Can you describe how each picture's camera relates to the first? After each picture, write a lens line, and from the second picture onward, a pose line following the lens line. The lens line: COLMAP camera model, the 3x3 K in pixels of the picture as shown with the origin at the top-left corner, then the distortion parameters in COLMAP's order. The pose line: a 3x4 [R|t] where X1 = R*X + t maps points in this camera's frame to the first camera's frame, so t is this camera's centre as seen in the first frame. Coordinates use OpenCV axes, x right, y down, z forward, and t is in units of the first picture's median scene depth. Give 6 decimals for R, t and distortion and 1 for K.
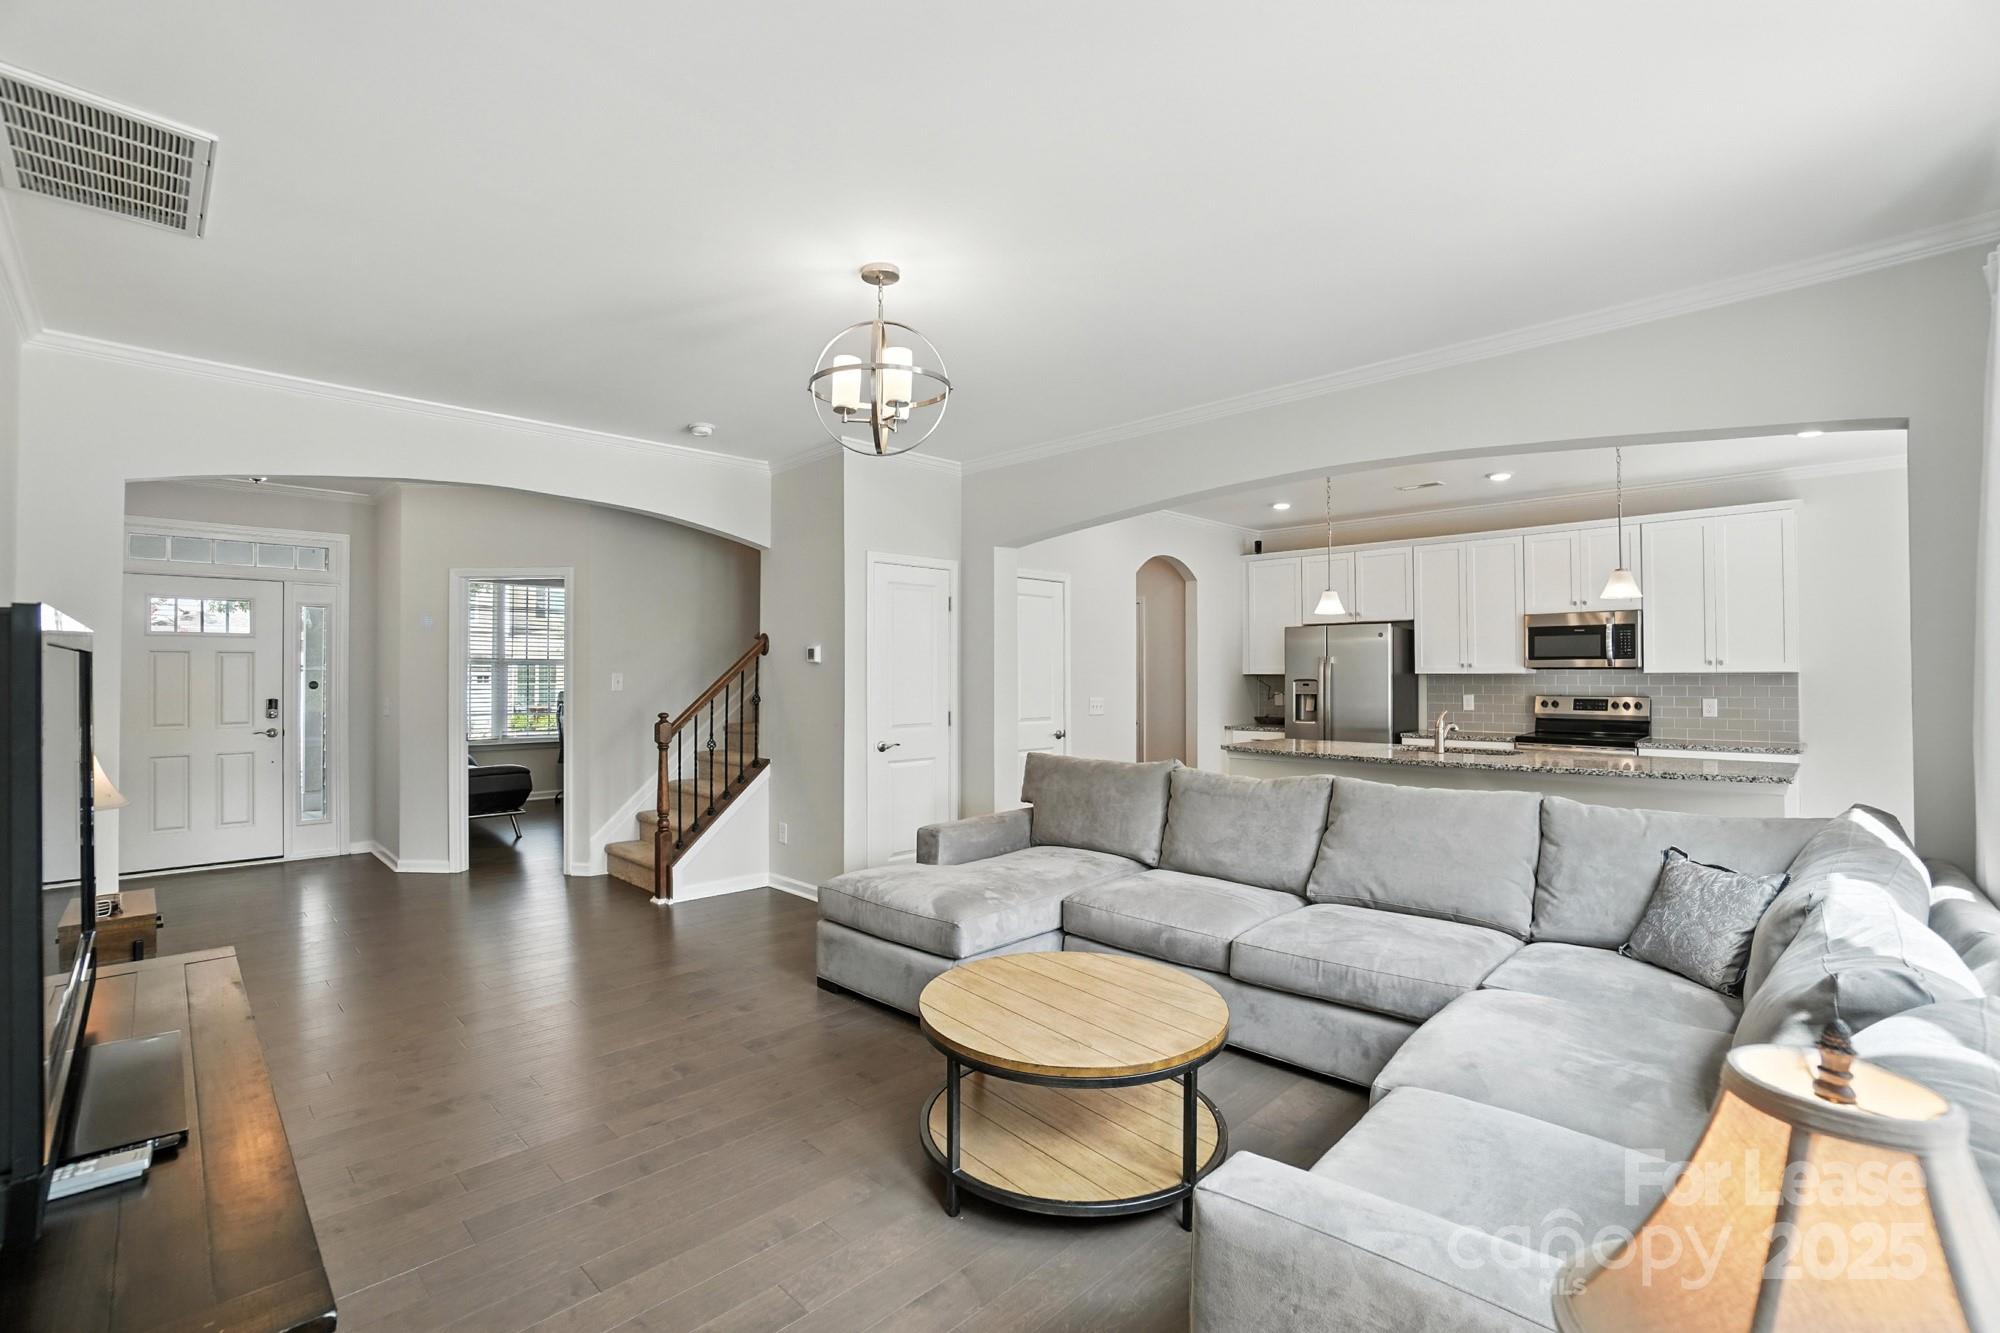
lens RADIAL K [[896.4, 0, 973.2], [0, 896.4, 659.0], [0, 0, 1]] dist [-0.058248, 0.017508]
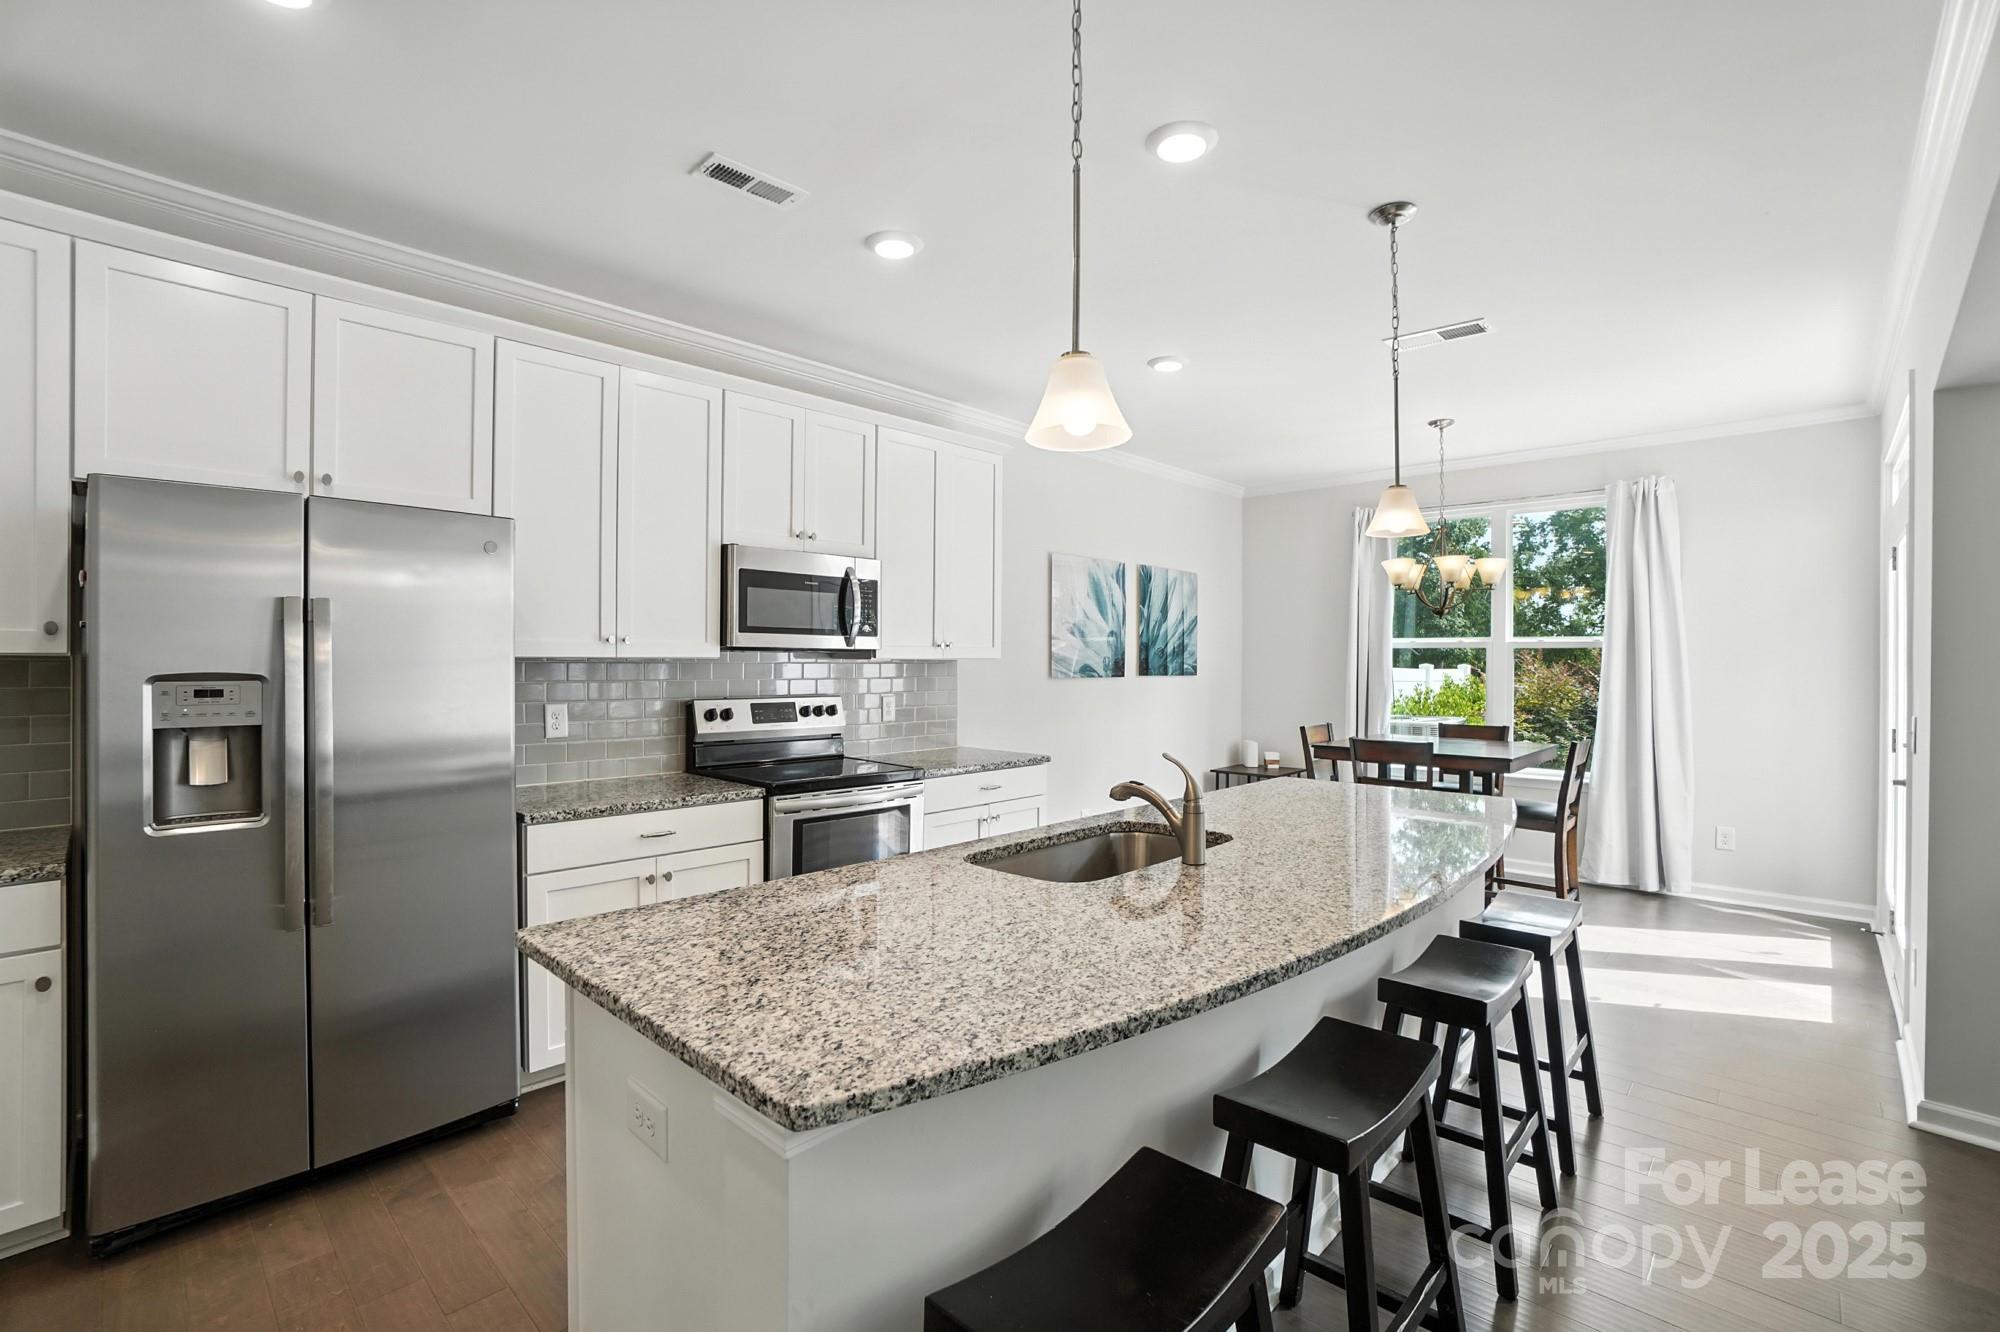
lens RADIAL K [[896.4, 0, 991.0], [0, 896.4, 672.5], [0, 0, 1]] dist [-0.058248, 0.017508]
pose [[-0.033477, -0.012497, 0.999361, 0.104974], [-0.024891, 0.999622, 0.011666, 0.014924], [-0.999129, -0.024485, -0.033776, 0.879742]]
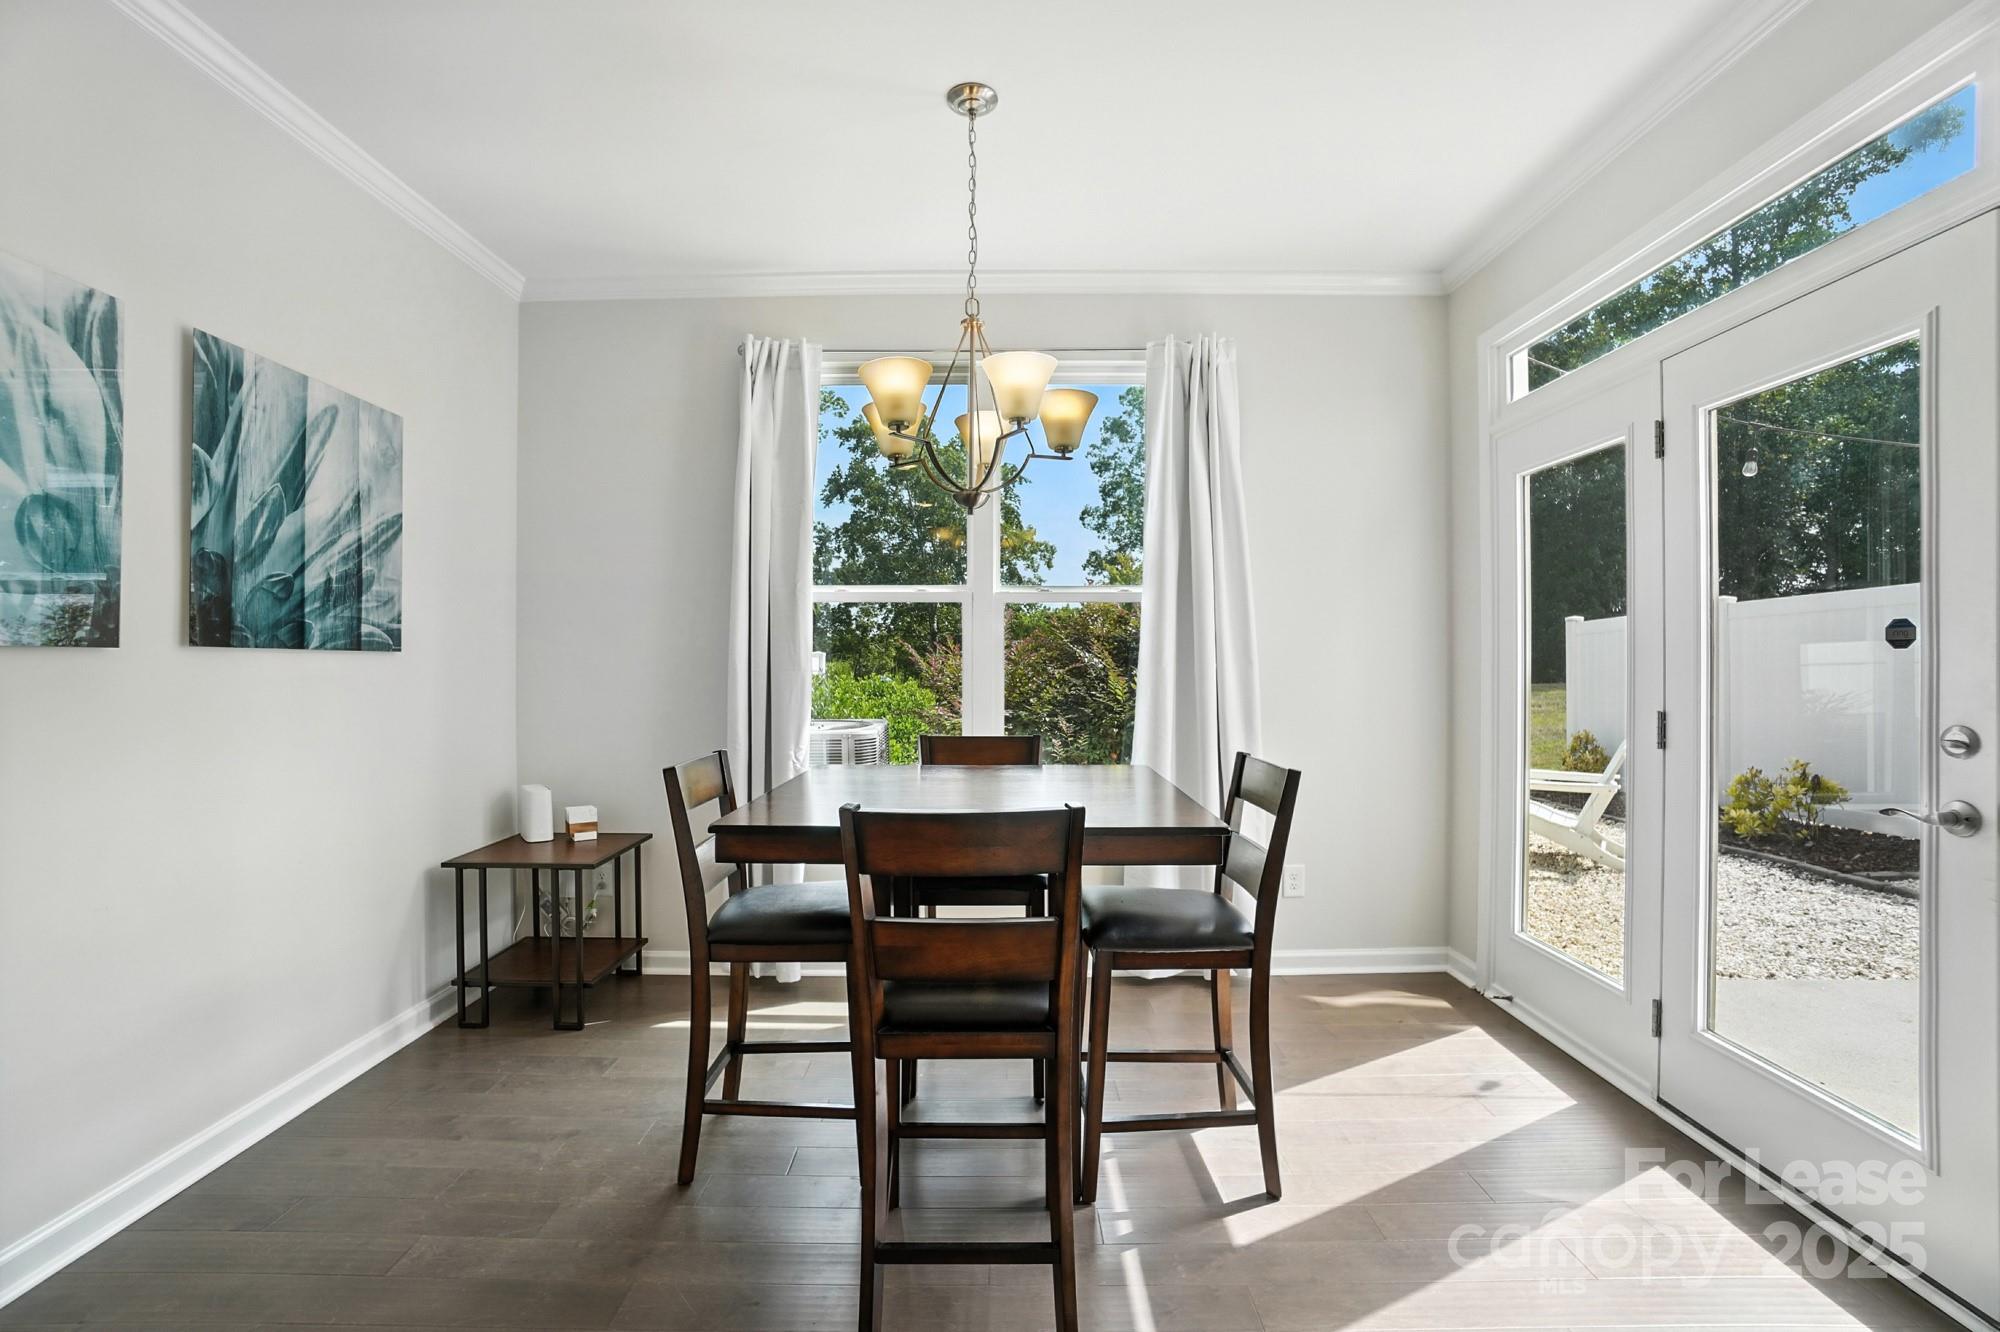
lens RADIAL K [[896.4, 0, 994.0], [0, 896.4, 660.4], [0, 0, 1]] dist [-0.058248, 0.017508]
pose [[-0.708495, 0.004959, 0.705698, 0.604096], [-0.011759, 0.999754, -0.018831, 0.033042], [-0.705618, -0.021640, -0.708262, 0.710014]]
